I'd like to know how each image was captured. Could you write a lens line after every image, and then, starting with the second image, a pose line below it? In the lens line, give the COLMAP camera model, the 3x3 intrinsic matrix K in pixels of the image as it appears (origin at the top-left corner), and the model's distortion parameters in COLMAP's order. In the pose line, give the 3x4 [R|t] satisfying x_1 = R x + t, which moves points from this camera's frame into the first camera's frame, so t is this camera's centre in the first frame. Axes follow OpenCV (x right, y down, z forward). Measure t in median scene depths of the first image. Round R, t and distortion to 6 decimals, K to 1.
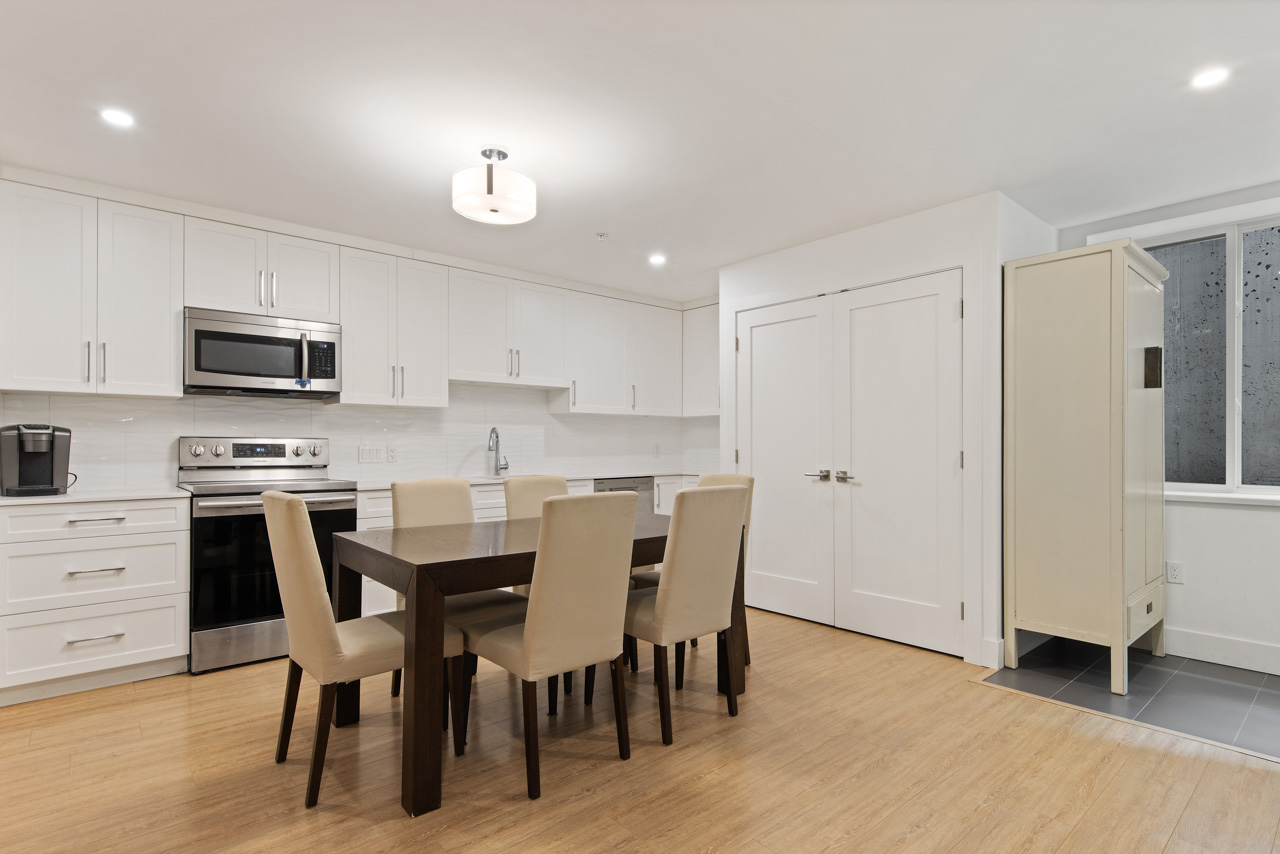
lens RADIAL K [[638.0, 0, 640.0], [0, 638.0, 445.7], [0, 0, 1]] dist [0.000164, 0.000454]
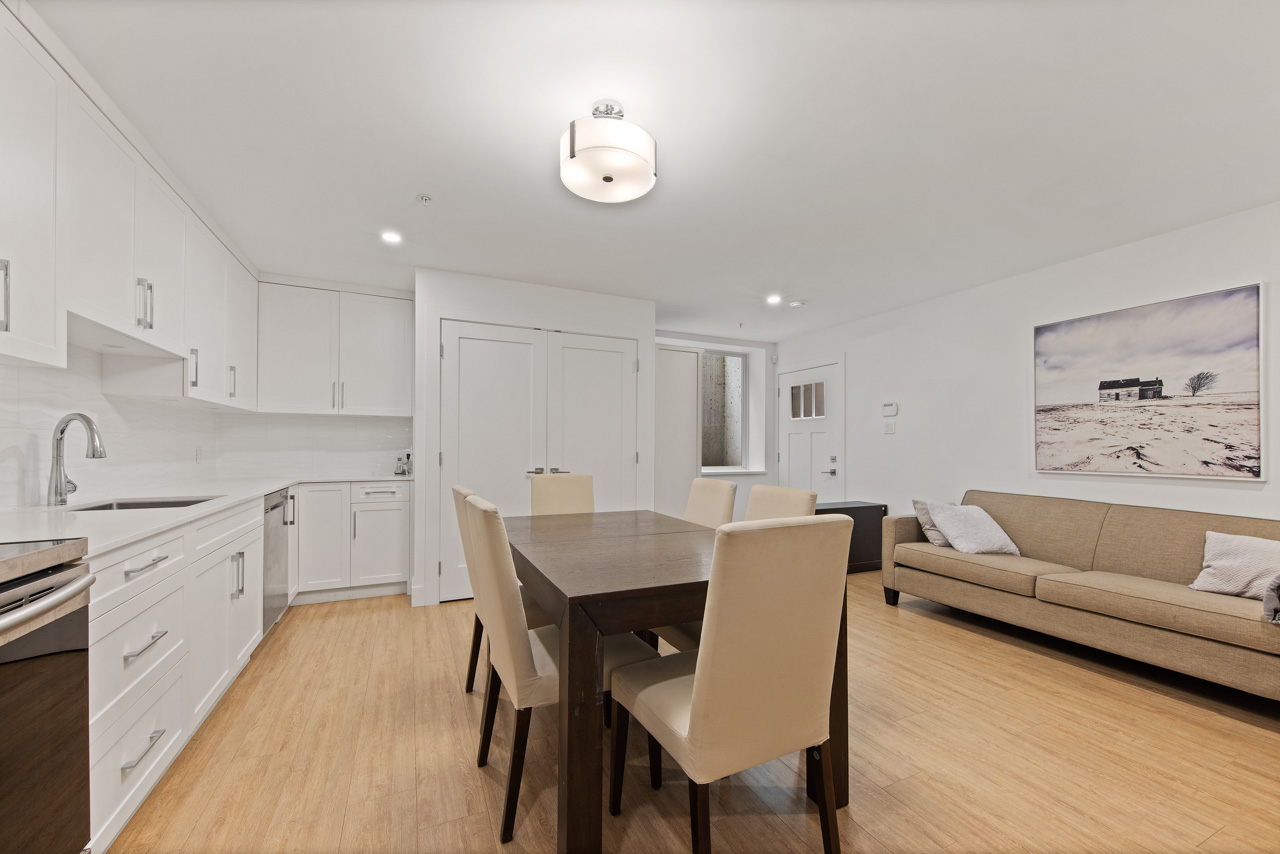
lens RADIAL K [[501.2, 0, 640.2], [0, 501.2, 446.2], [0, 0, 1]] dist [0.008607, -0.000157]
pose [[0.271145, 0.003111, 0.962533, -0.616495], [-0.006240, 0.999979, -0.001474, -0.004599], [-0.962518, -0.005607, 0.271159, 0.539617]]
